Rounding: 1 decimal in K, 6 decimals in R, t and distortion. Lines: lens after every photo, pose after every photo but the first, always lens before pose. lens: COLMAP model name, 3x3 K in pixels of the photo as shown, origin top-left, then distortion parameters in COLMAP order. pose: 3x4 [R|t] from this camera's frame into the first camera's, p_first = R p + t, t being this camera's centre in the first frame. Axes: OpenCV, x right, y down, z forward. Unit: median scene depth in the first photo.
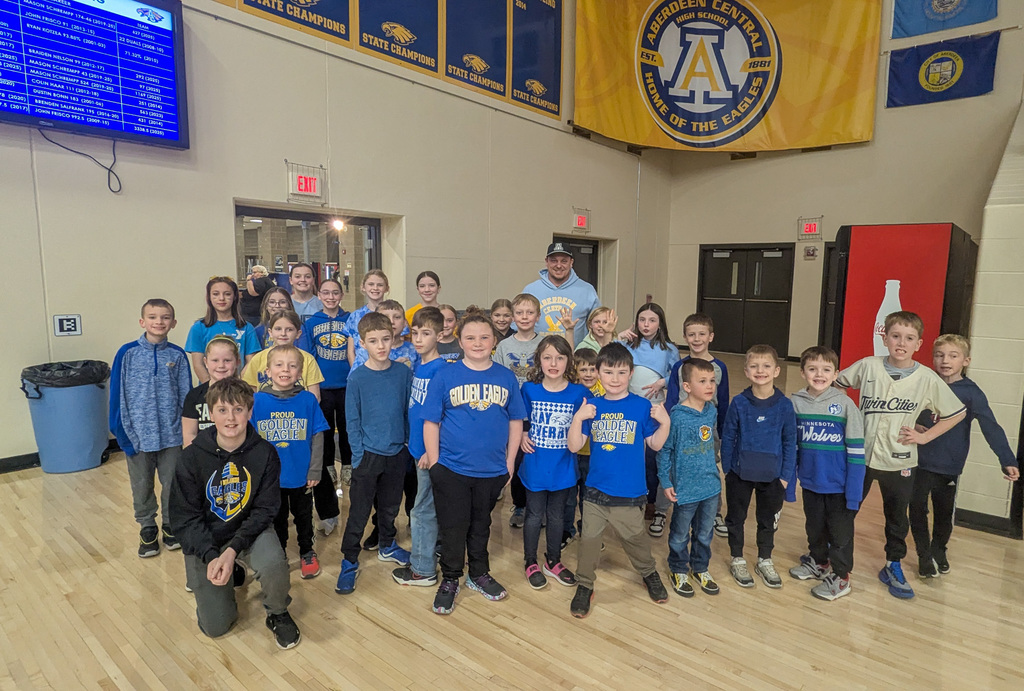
lens RADIAL K [[558.9, 0, 514.4], [0, 558.9, 343.9], [0, 0, 1]] dist [0.002929, 0.000967]
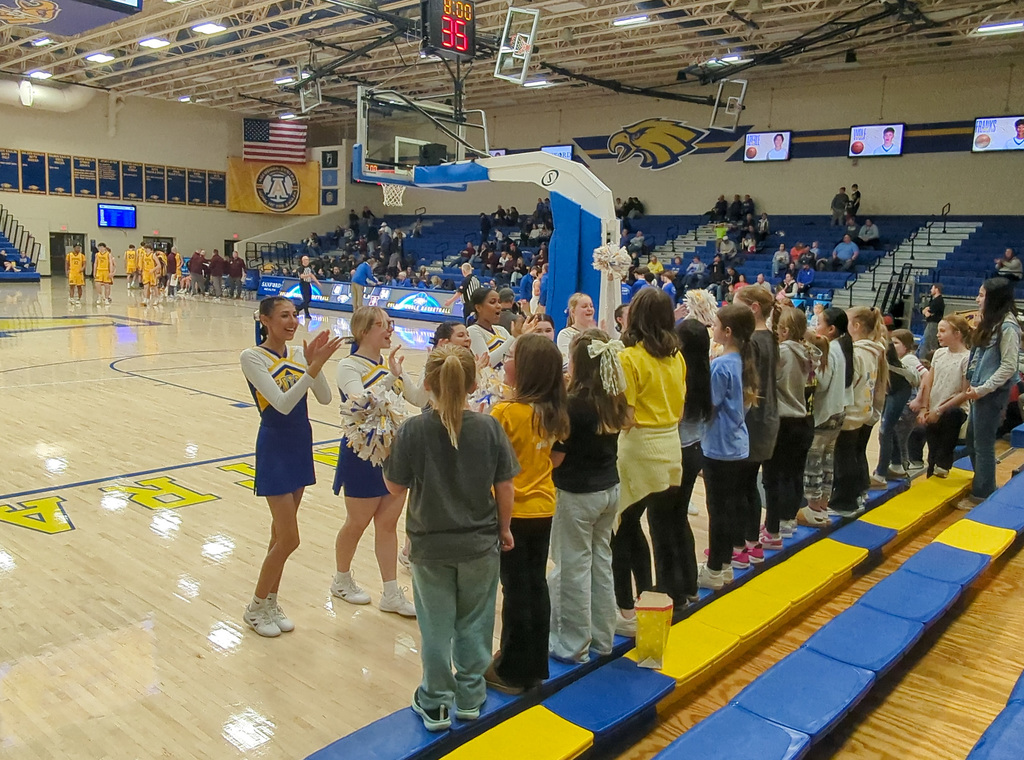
lens RADIAL K [[920.9, 0, 517.3], [0, 920.9, 384.2], [0, 0, 1]] dist [0.002870, 0.009052]
pose [[0.999459, 0.017934, -0.027578, 2.089364], [-0.017412, 0.999667, 0.019041, 0.566902], [0.027910, -0.018551, 0.999438, -4.771140]]
